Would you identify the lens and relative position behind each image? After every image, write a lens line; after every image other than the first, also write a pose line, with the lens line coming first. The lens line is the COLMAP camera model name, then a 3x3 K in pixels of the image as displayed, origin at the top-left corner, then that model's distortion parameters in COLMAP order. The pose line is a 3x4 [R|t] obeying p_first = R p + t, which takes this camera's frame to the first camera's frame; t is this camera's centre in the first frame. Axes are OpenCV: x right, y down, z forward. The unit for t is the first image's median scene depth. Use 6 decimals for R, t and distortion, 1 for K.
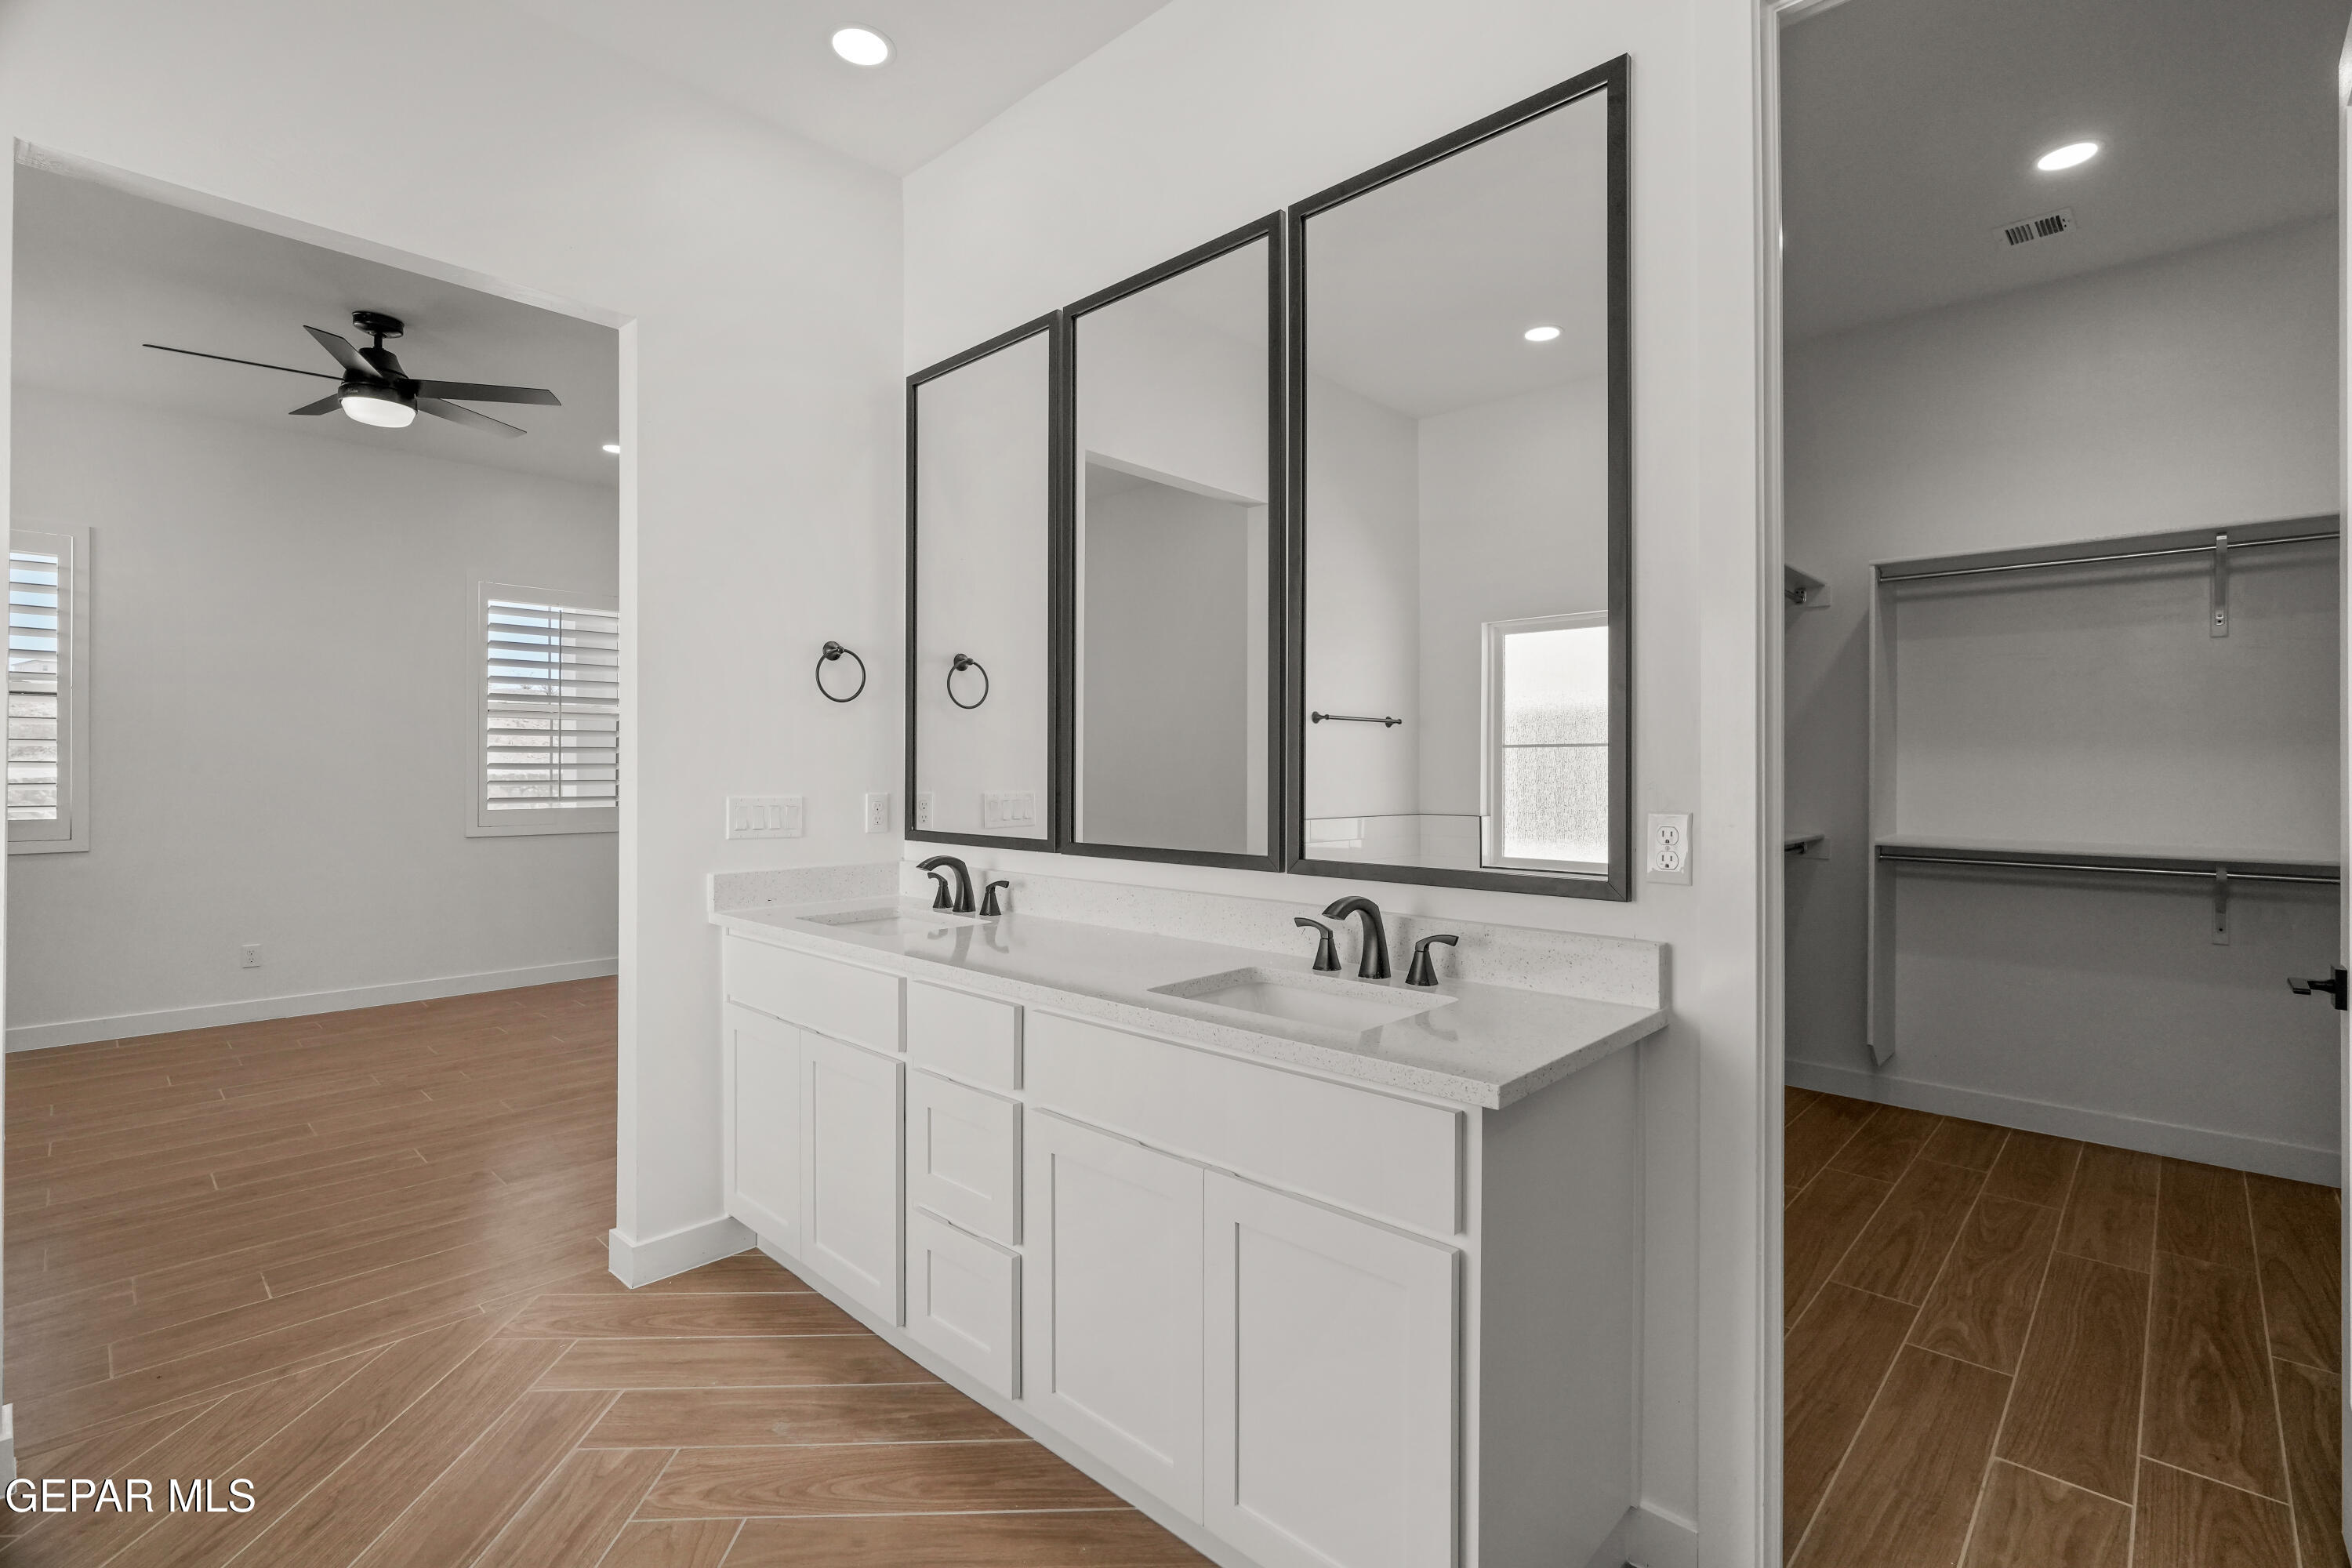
lens RADIAL K [[1059.5, 0, 1202.2], [0, 1059.5, 769.7], [0, 0, 1]] dist [-0.010272, 0.005309]
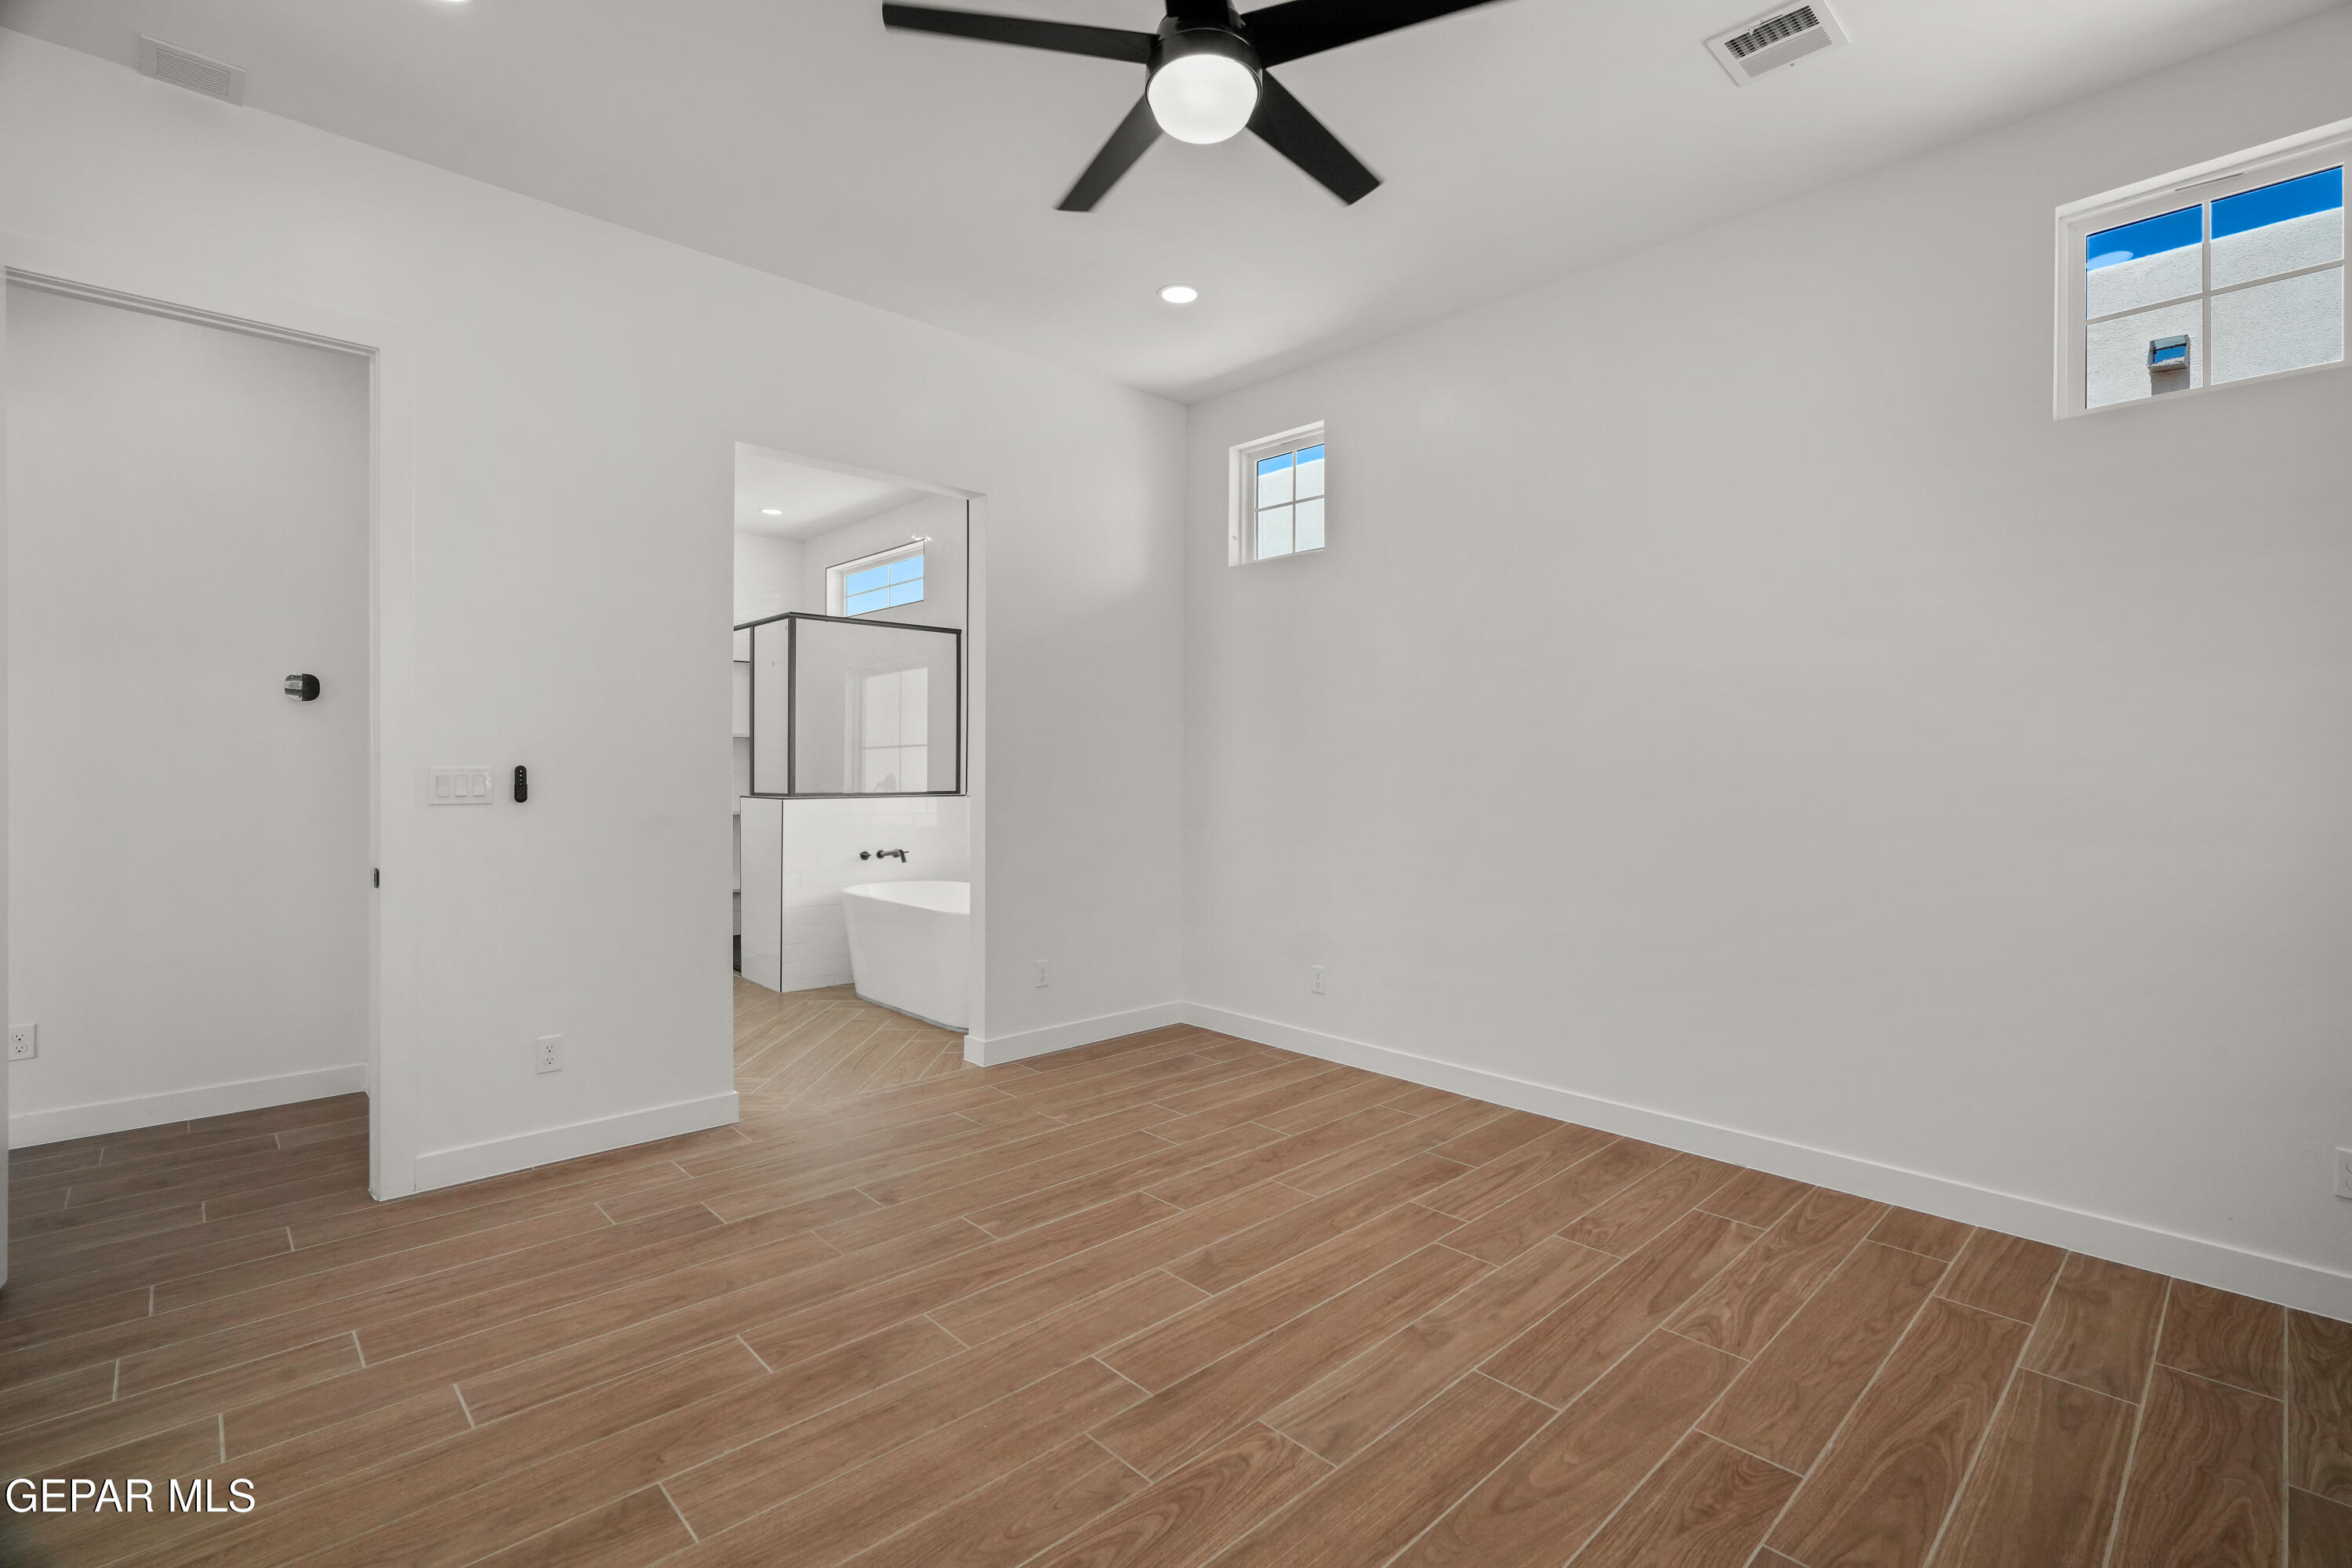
lens RADIAL K [[1059.5, 0, 1163.0], [0, 1059.5, 769.4], [0, 0, 1]] dist [-0.010272, 0.005309]
pose [[-0.997068, -0.012768, 0.075454, -1.717015], [-0.012069, 0.999880, 0.009703, 0.008565], [-0.075569, 0.008764, -0.997102, 3.286307]]
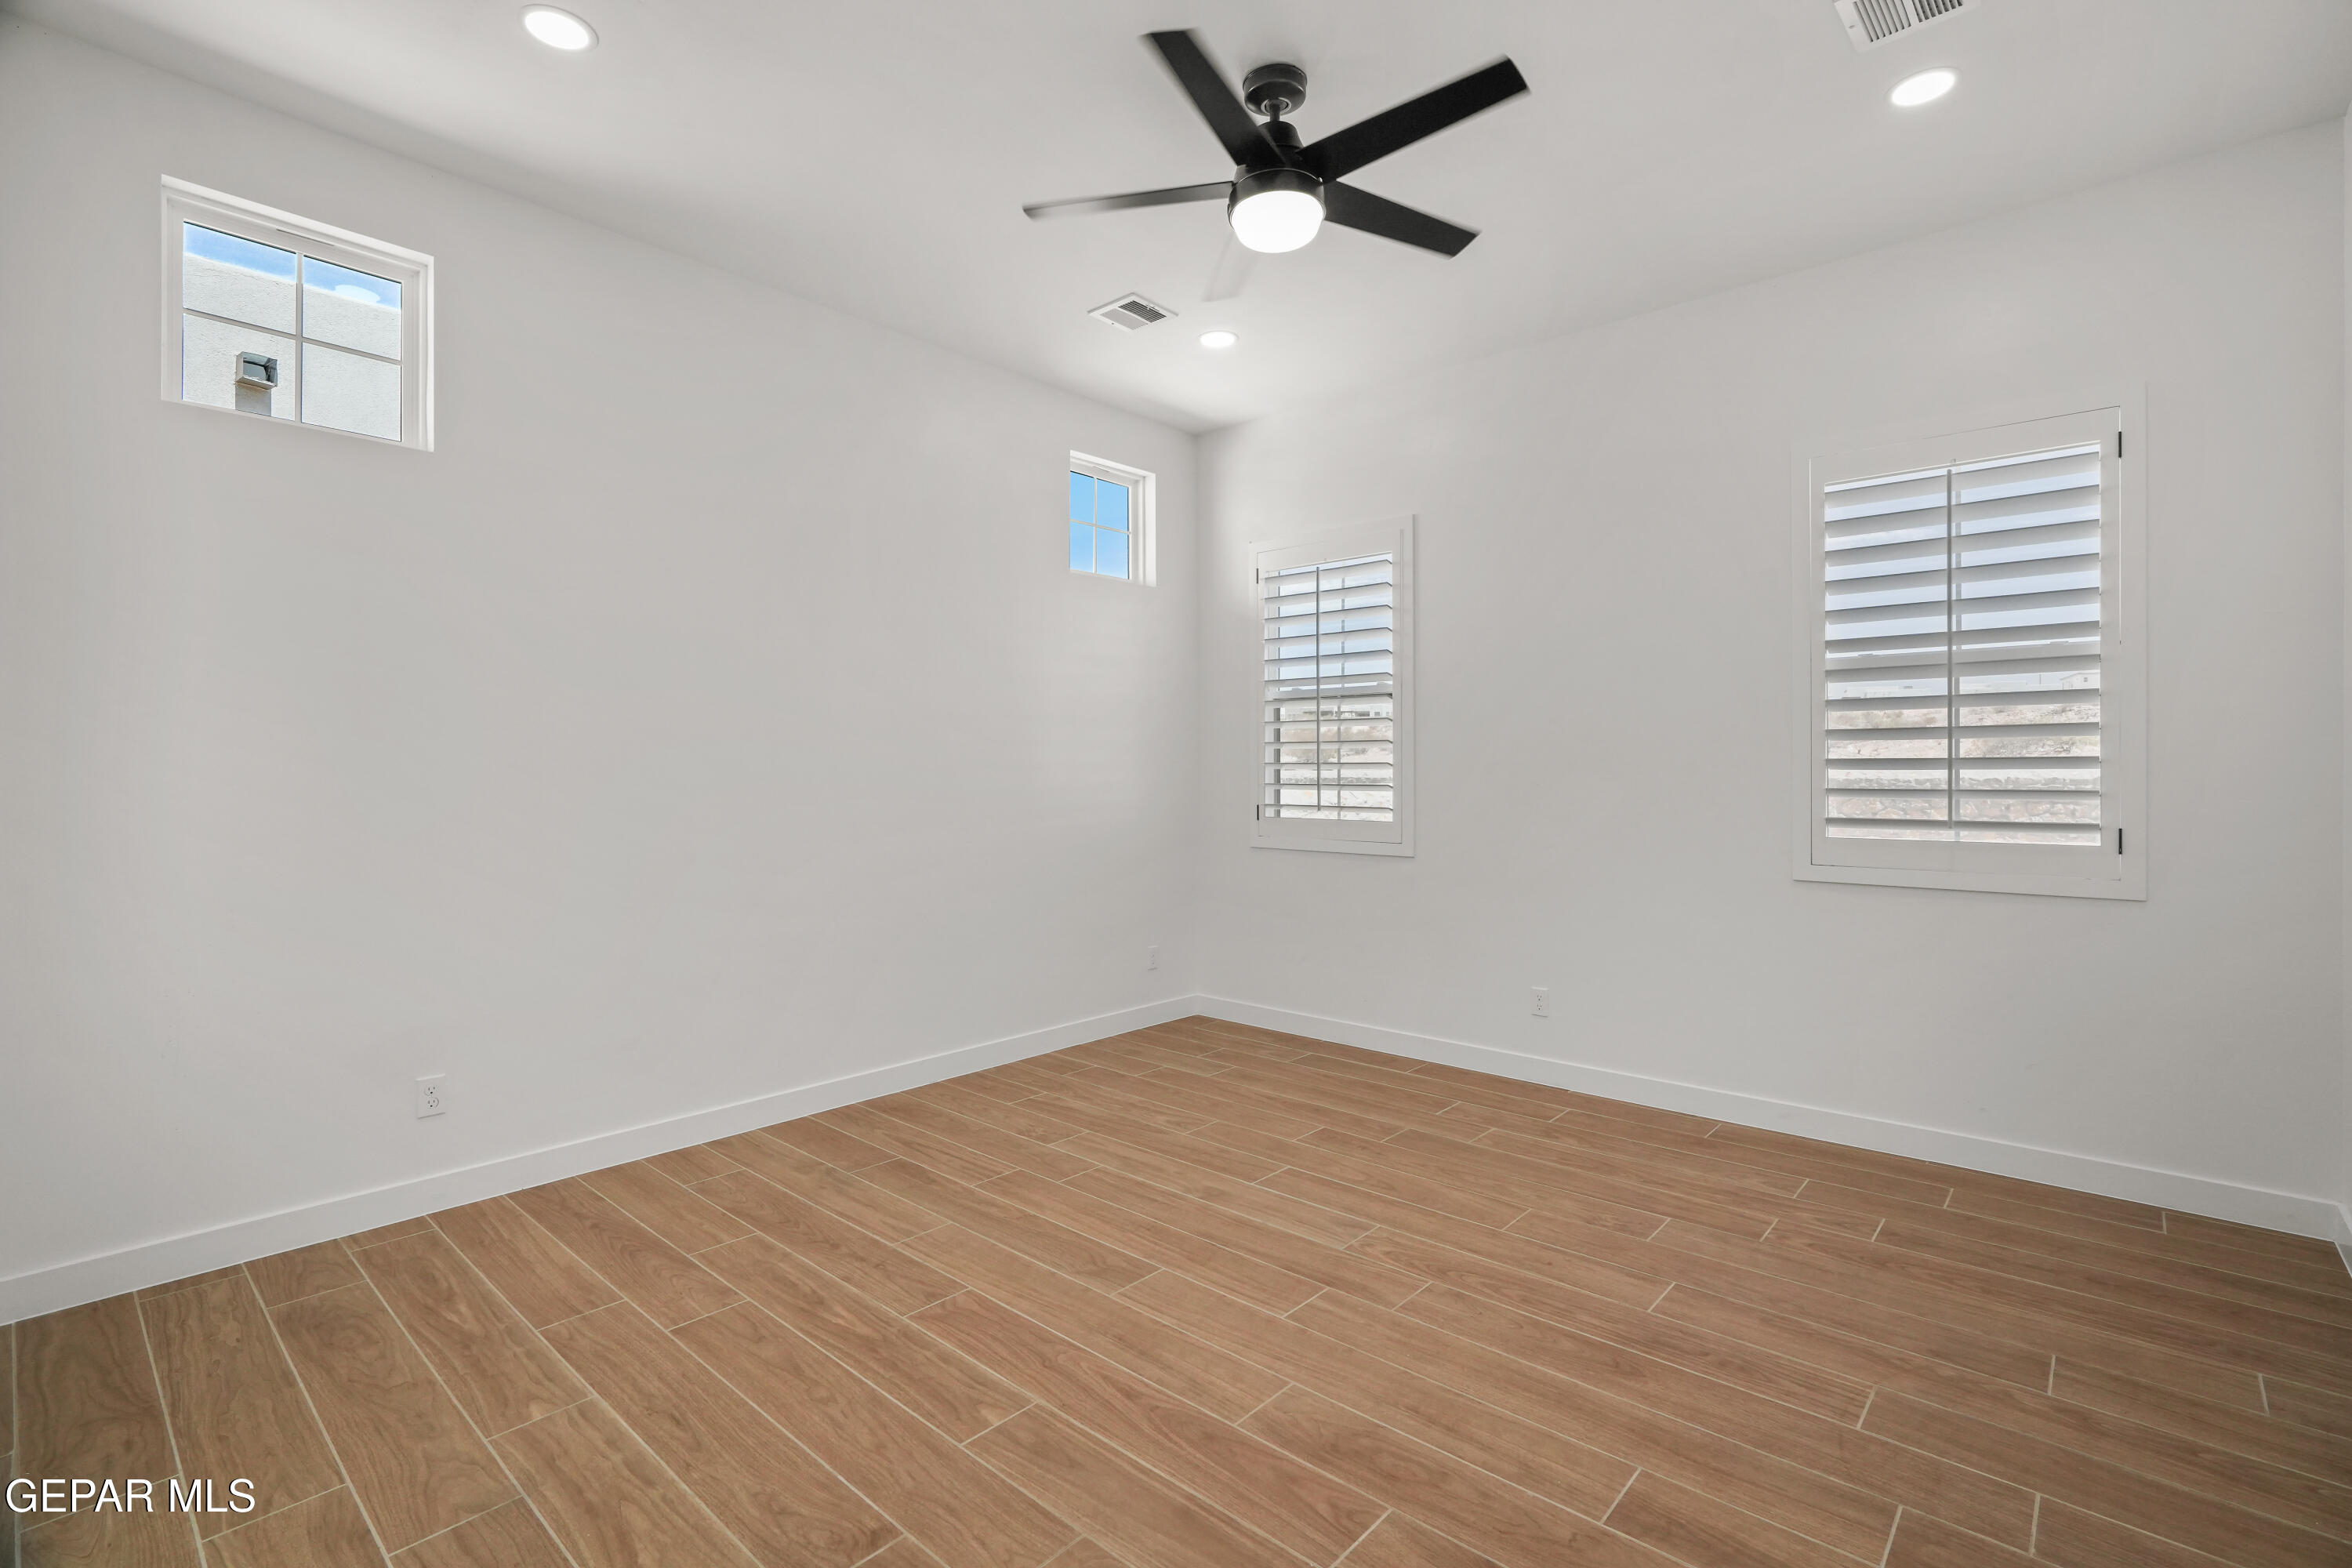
lens RADIAL K [[1059.5, 0, 1200.5], [0, 1059.5, 771.8], [0, 0, 1]] dist [-0.010272, 0.005309]
pose [[0.022482, -0.008448, -0.999712, -0.286240], [-0.004447, 0.999954, -0.008550, 0.023502], [0.999737, 0.004638, 0.022444, 2.005533]]
